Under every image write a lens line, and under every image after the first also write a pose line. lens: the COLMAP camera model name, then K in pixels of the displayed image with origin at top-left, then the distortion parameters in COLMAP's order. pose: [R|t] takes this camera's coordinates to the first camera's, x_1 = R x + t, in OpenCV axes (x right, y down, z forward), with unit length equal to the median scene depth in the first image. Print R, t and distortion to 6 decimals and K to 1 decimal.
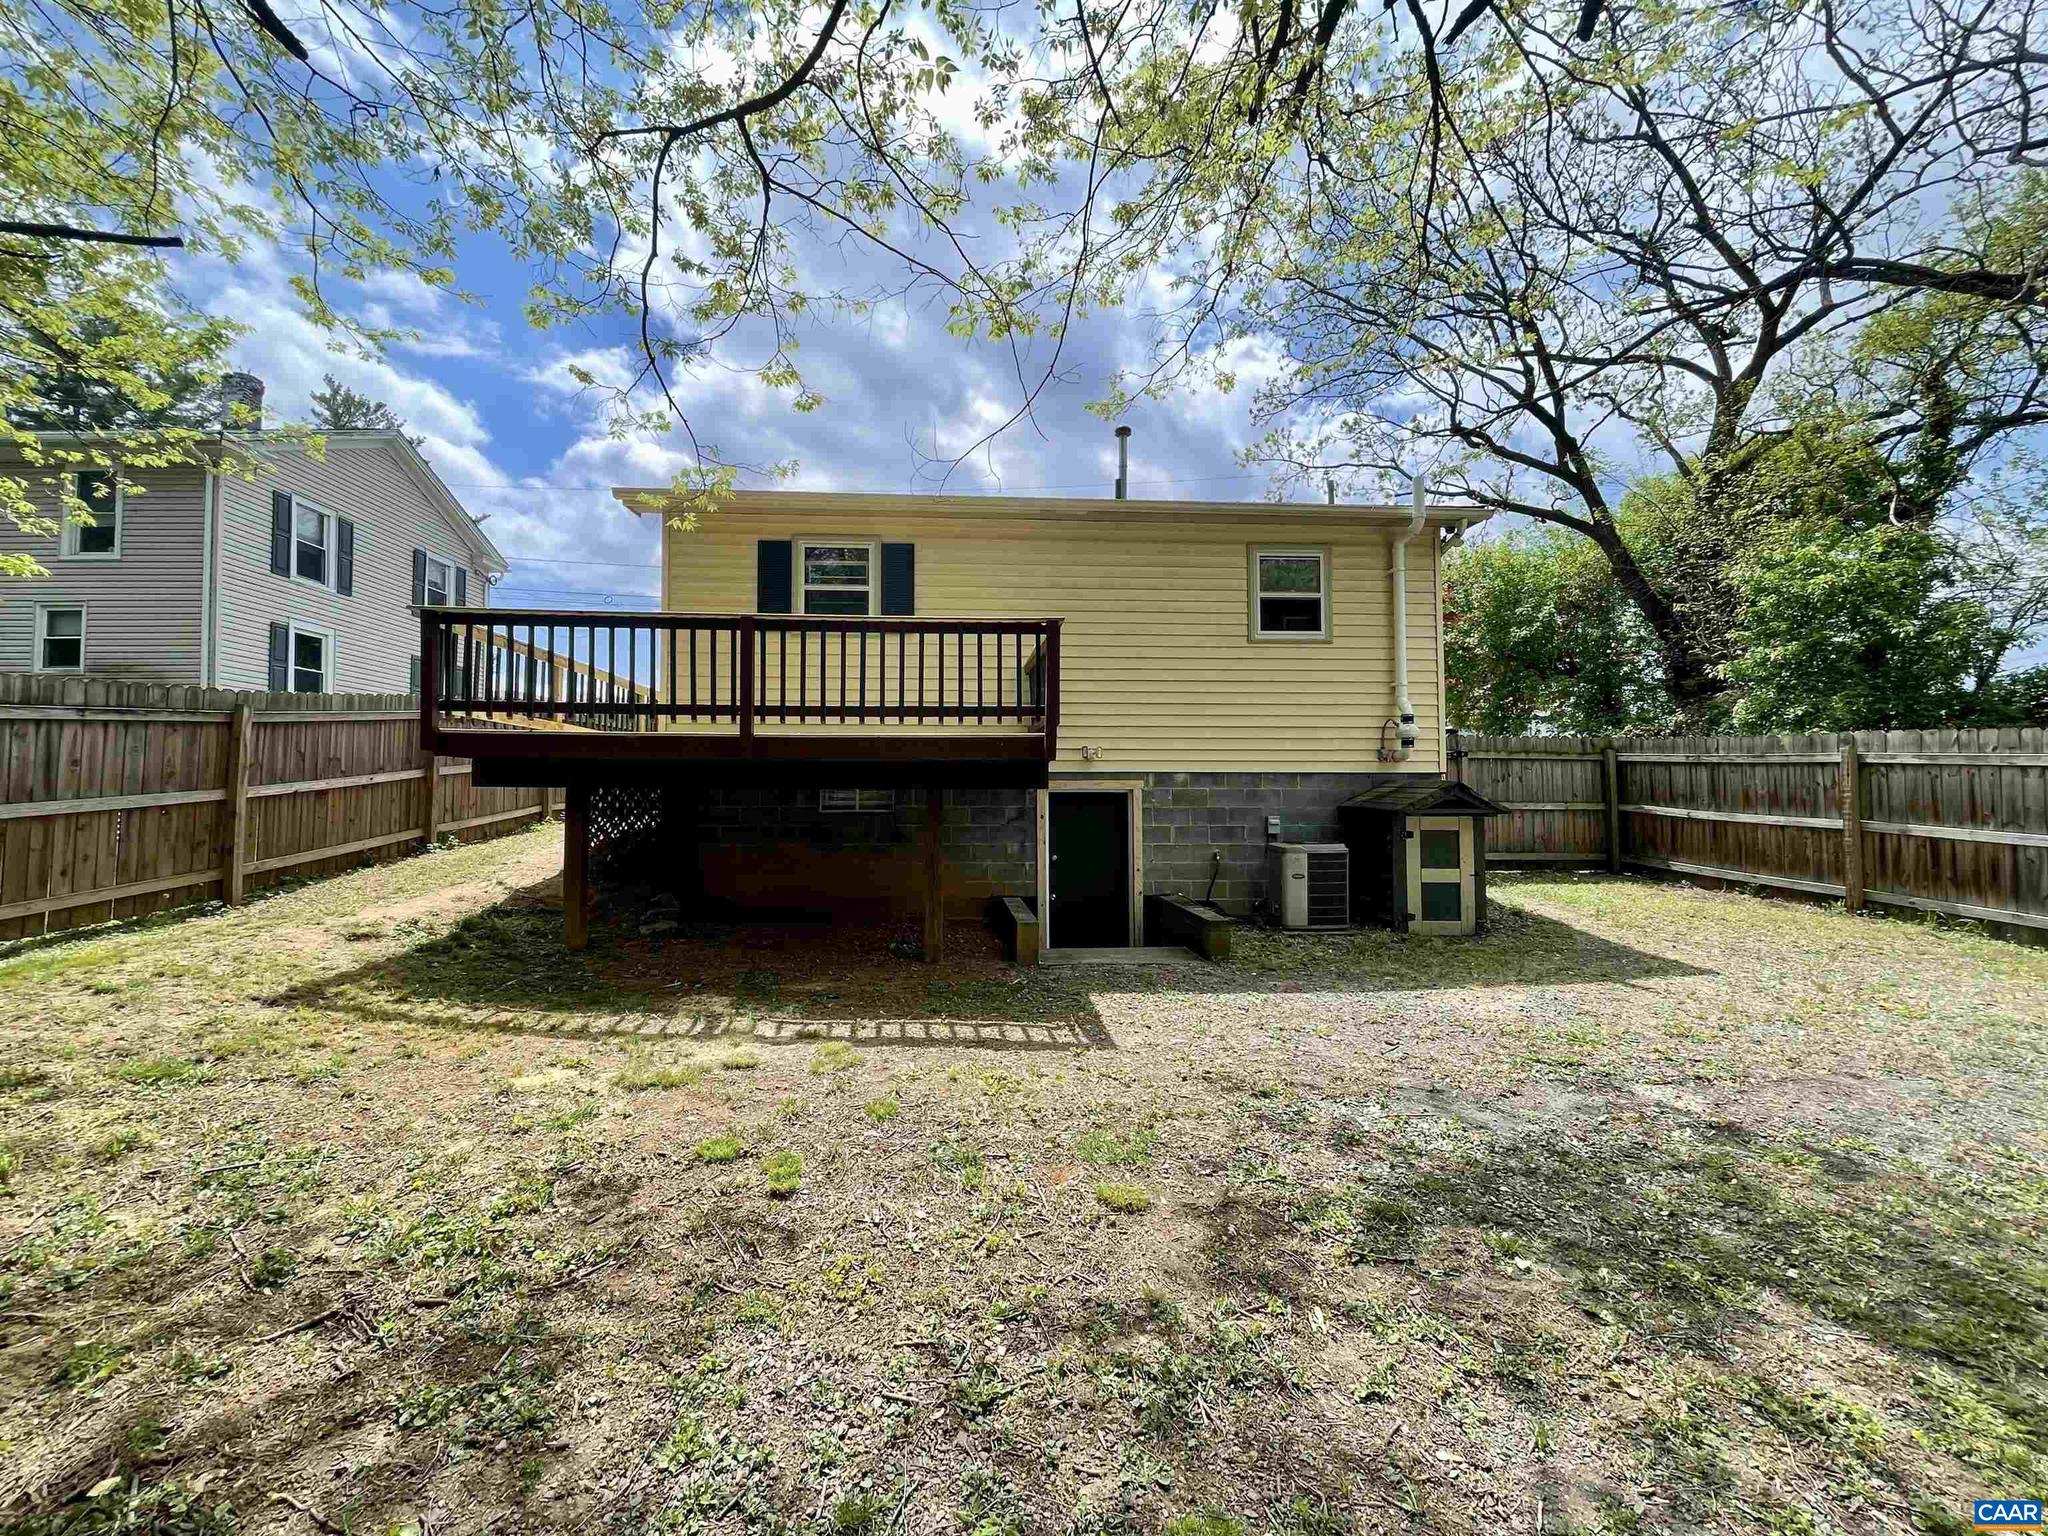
lens RADIAL K [[823.4, 0, 1014.1], [0, 823.4, 766.6], [0, 0, 1]] dist [-0.002208, -0.000423]
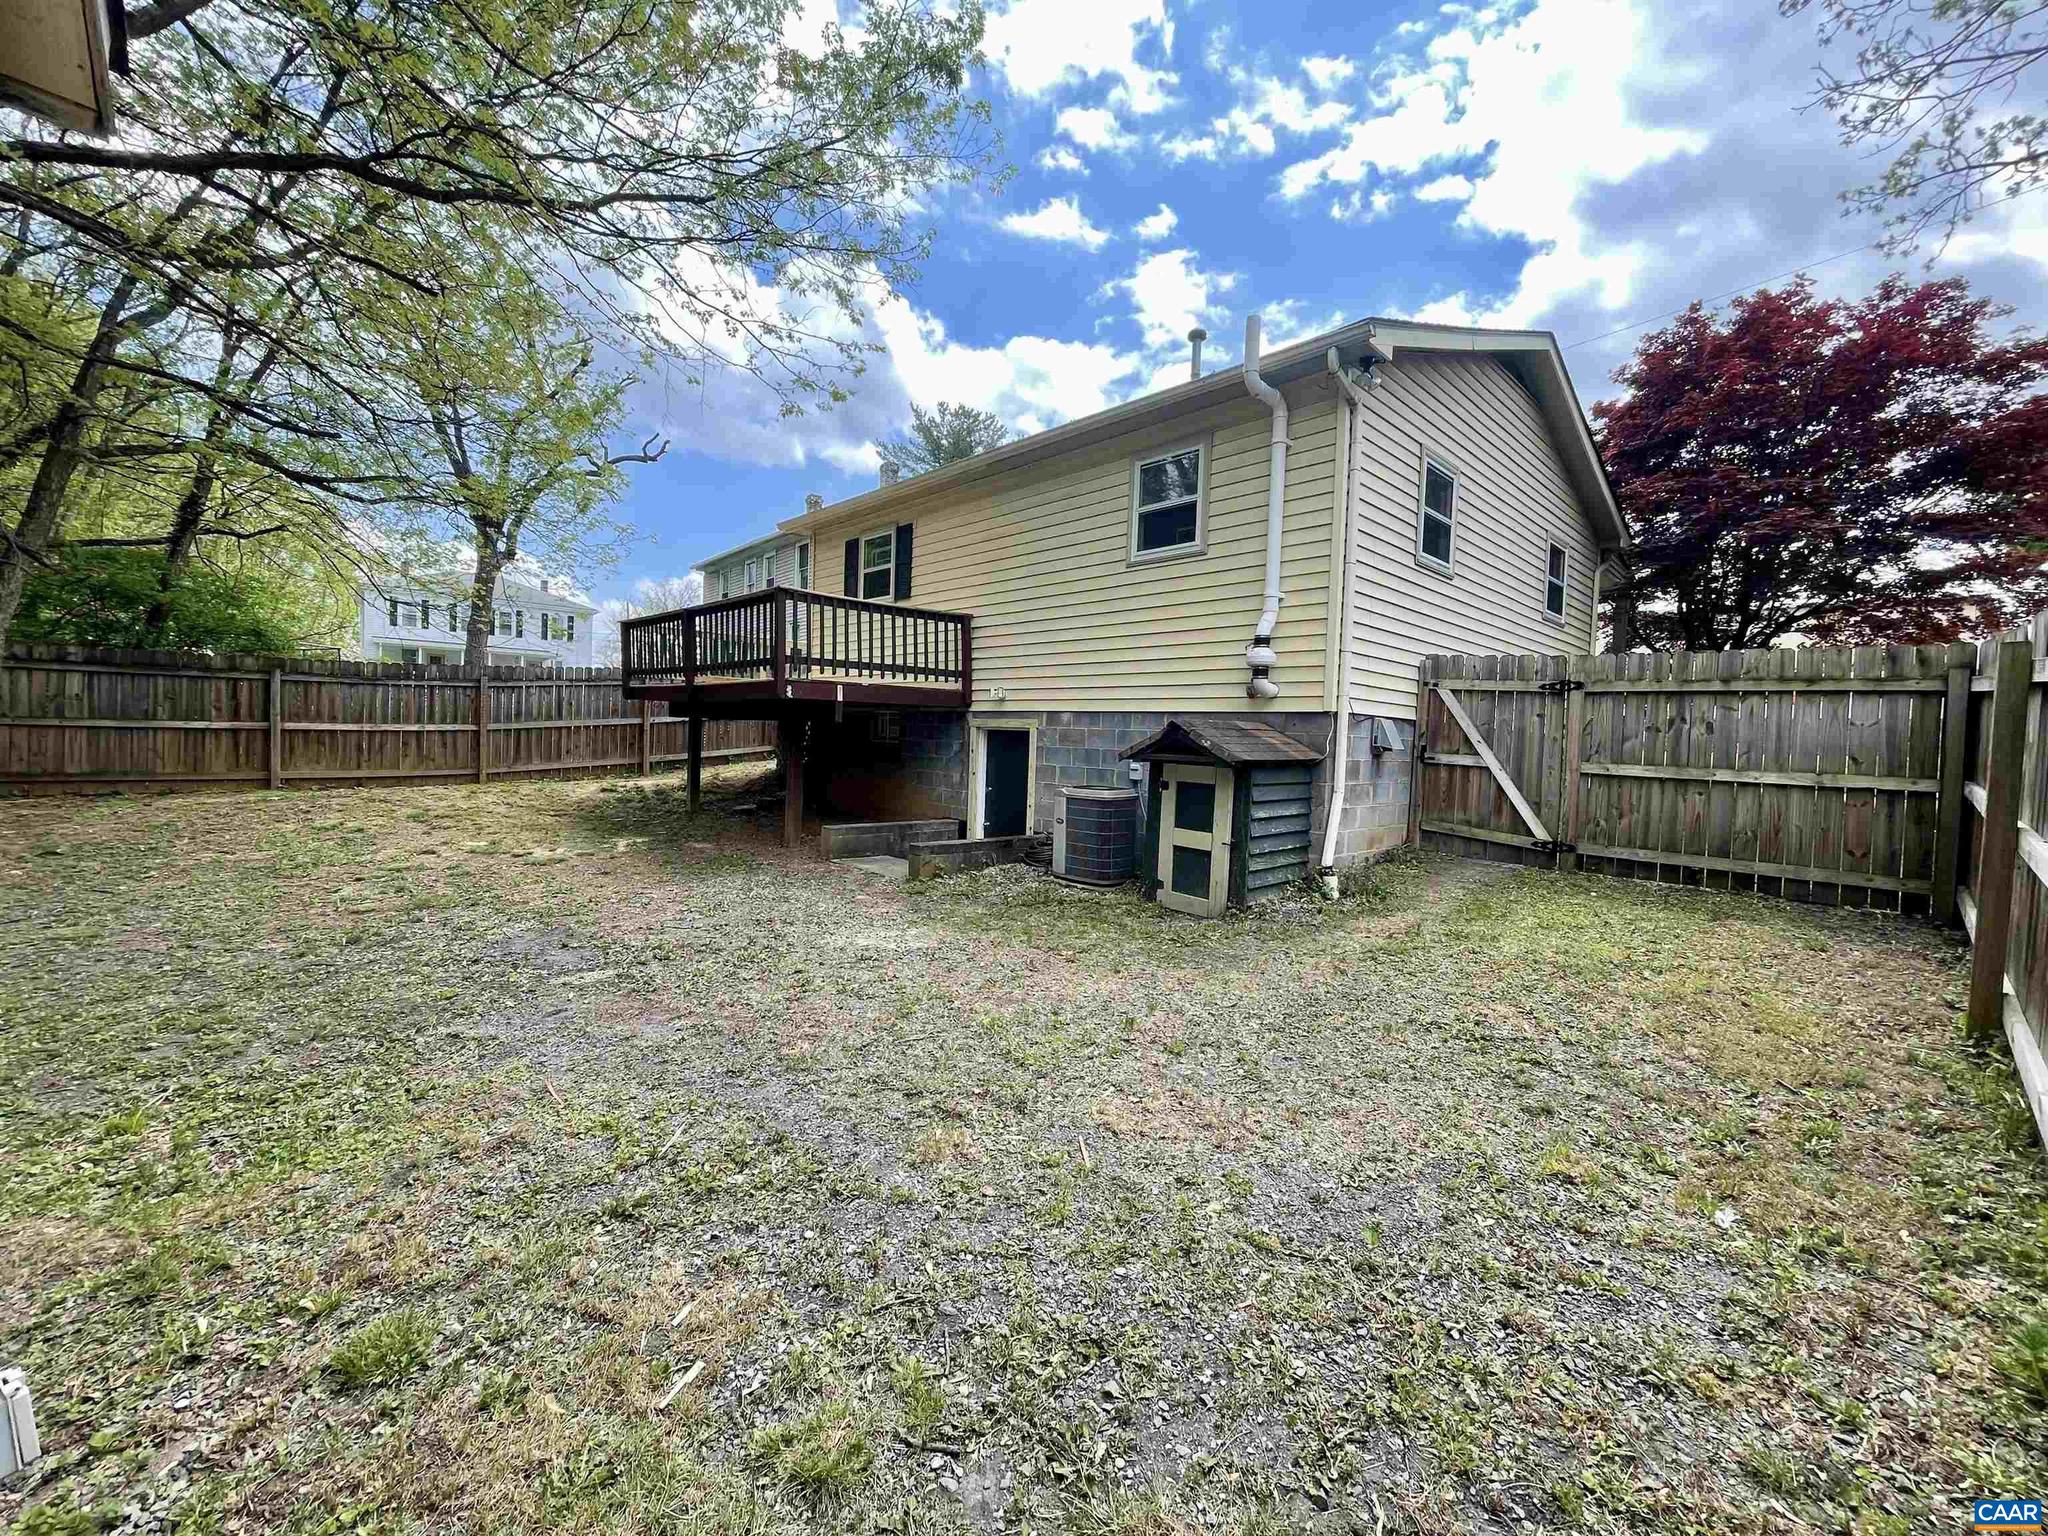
lens RADIAL K [[823.4, 0, 1014.1], [0, 823.4, 766.6], [0, 0, 1]] dist [-0.002208, -0.000423]
pose [[0.636980, 0.051231, -0.769176, 0.931104], [-0.006040, 0.998090, 0.061476, 0.012694], [0.770857, -0.034513, 0.636073, 0.329169]]
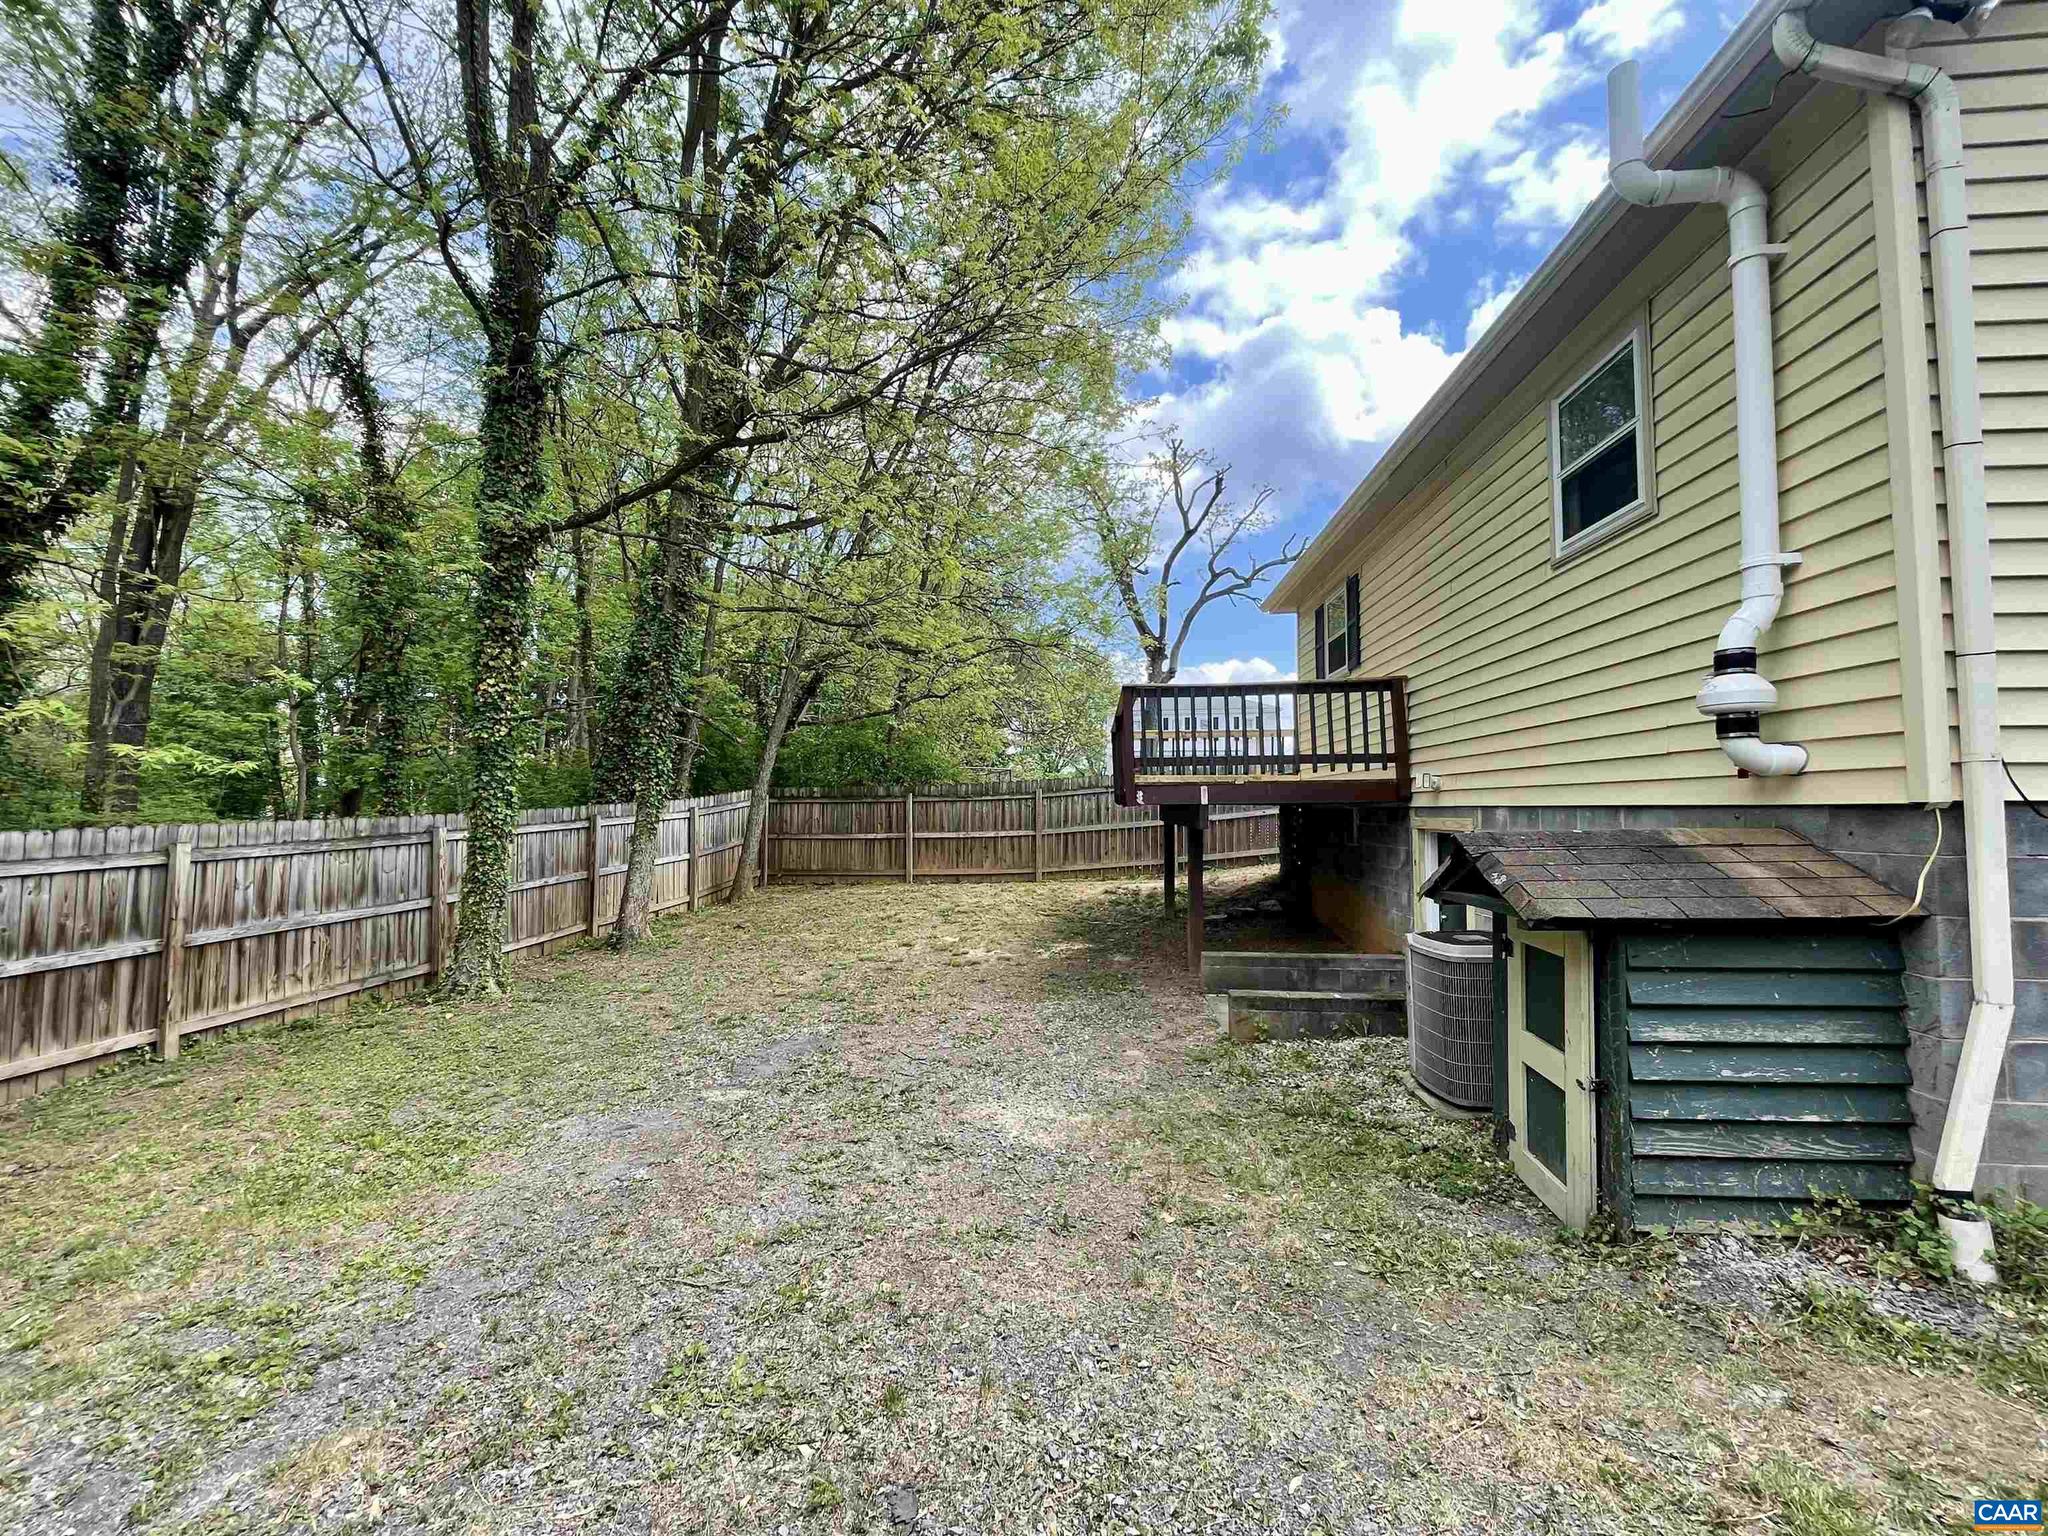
lens RADIAL K [[823.4, 0, 1014.1], [0, 823.4, 766.6], [0, 0, 1]] dist [-0.002208, -0.000423]
pose [[-0.152115, -0.049712, -0.987112, 0.895729], [0.040486, 0.997583, -0.056478, -0.003101], [0.987533, -0.048556, -0.149735, 0.733769]]
